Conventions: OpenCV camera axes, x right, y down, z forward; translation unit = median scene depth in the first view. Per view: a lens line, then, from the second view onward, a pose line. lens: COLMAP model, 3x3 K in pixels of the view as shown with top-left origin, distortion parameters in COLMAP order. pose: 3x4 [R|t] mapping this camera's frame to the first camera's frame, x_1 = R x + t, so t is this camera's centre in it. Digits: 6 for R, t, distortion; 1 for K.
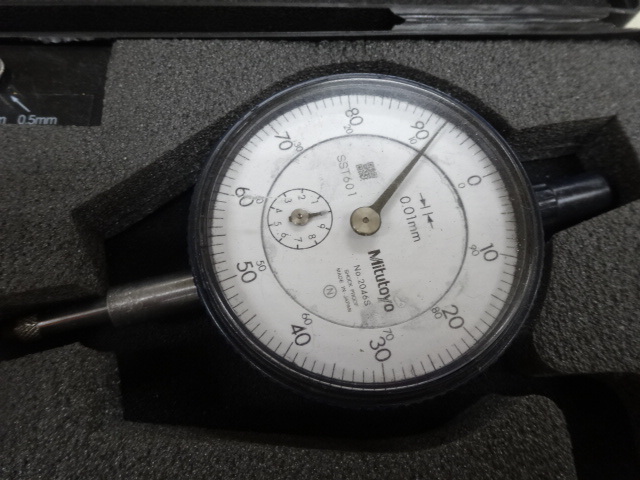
lens RADIAL K [[456.7, 0, 320.2], [0, 456.7, 227.5], [0, 0, 1]] dist [0.008172, -0.000734]
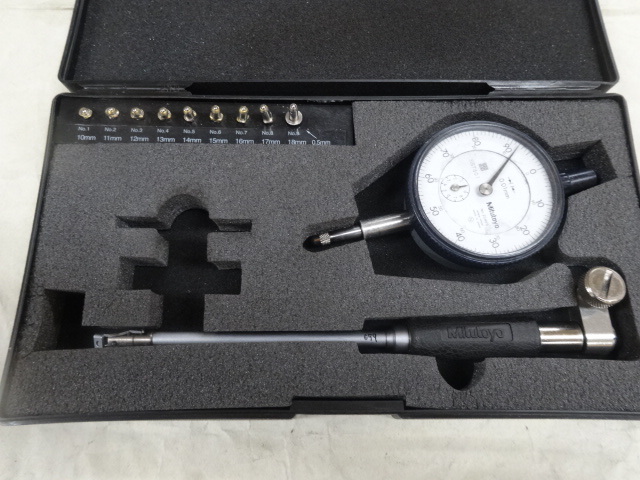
lens RADIAL K [[473.8, 0, 320.0], [0, 473.8, 240.0], [0, 0, 1]] dist [0.037709, -0.001210]
pose [[0.999923, 0.005692, 0.011012, -0.686514], [-0.006101, 0.999278, 0.037499, 0.141597], [-0.010790, -0.037563, 0.999236, -1.251851]]
